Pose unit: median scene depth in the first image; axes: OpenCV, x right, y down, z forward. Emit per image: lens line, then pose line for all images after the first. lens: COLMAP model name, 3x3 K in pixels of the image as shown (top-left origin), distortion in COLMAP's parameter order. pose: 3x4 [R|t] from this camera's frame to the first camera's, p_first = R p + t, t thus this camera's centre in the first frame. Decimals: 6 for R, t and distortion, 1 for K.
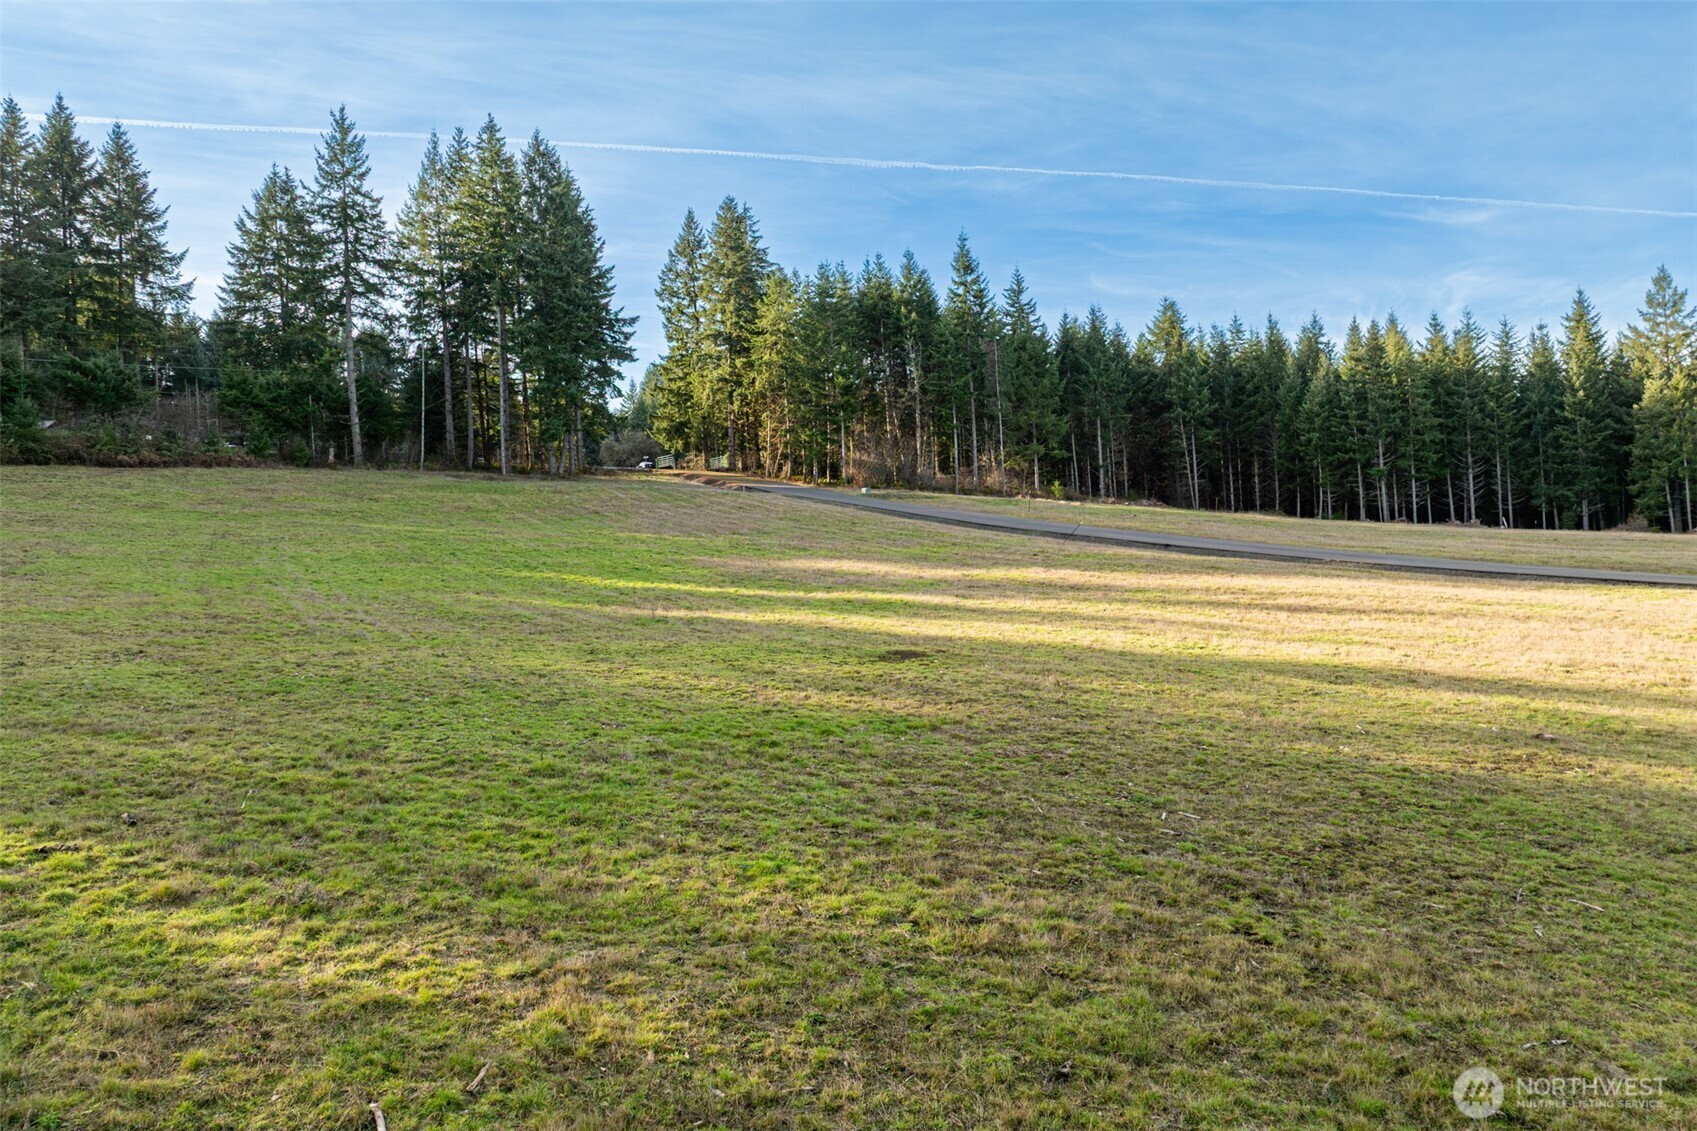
lens RADIAL K [[1257.7, 0, 848.5], [0, 1257.7, 565.5], [0, 0, 1]] dist [-0.003217, 0.004825]
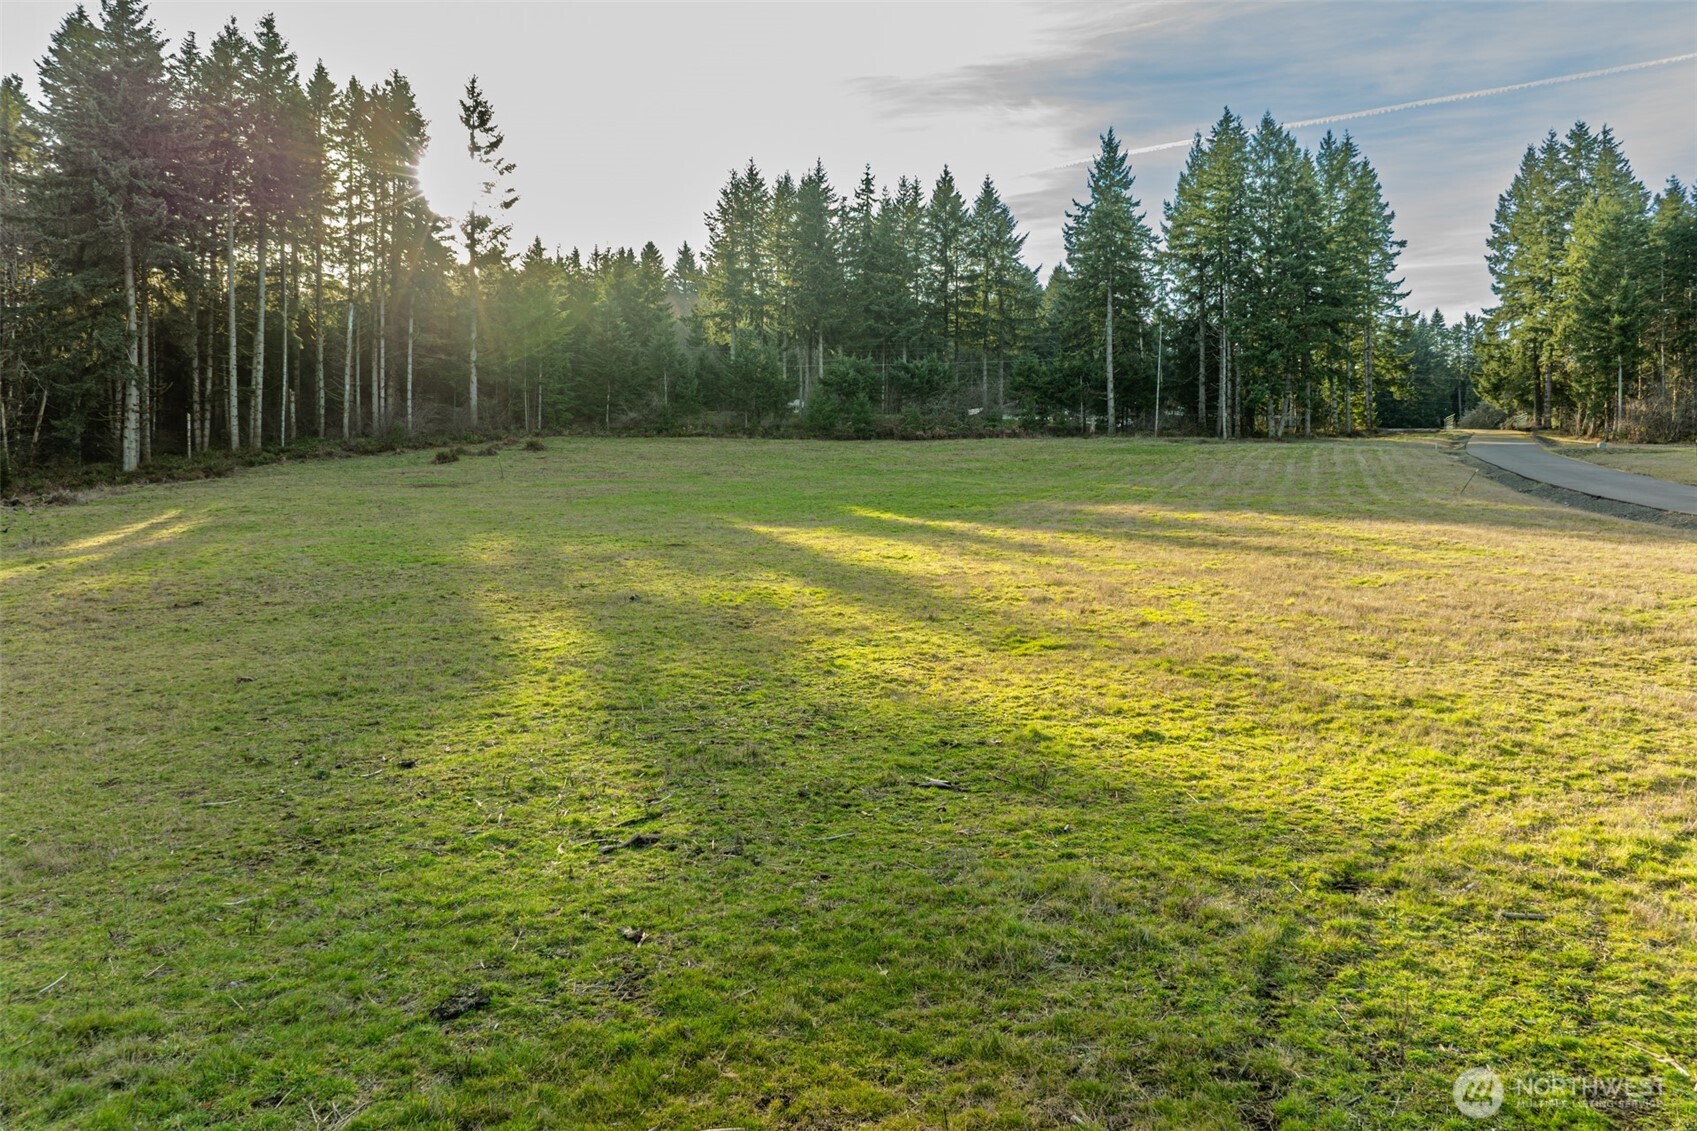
lens RADIAL K [[1257.7, 0, 848.5], [0, 1257.7, 565.5], [0, 0, 1]] dist [-0.003217, 0.004825]
pose [[0.667180, 0.047028, -0.743410, 0.323079], [-0.033108, 0.998891, 0.033477, 0.011981], [0.744160, 0.002277, 0.667997, 0.029167]]
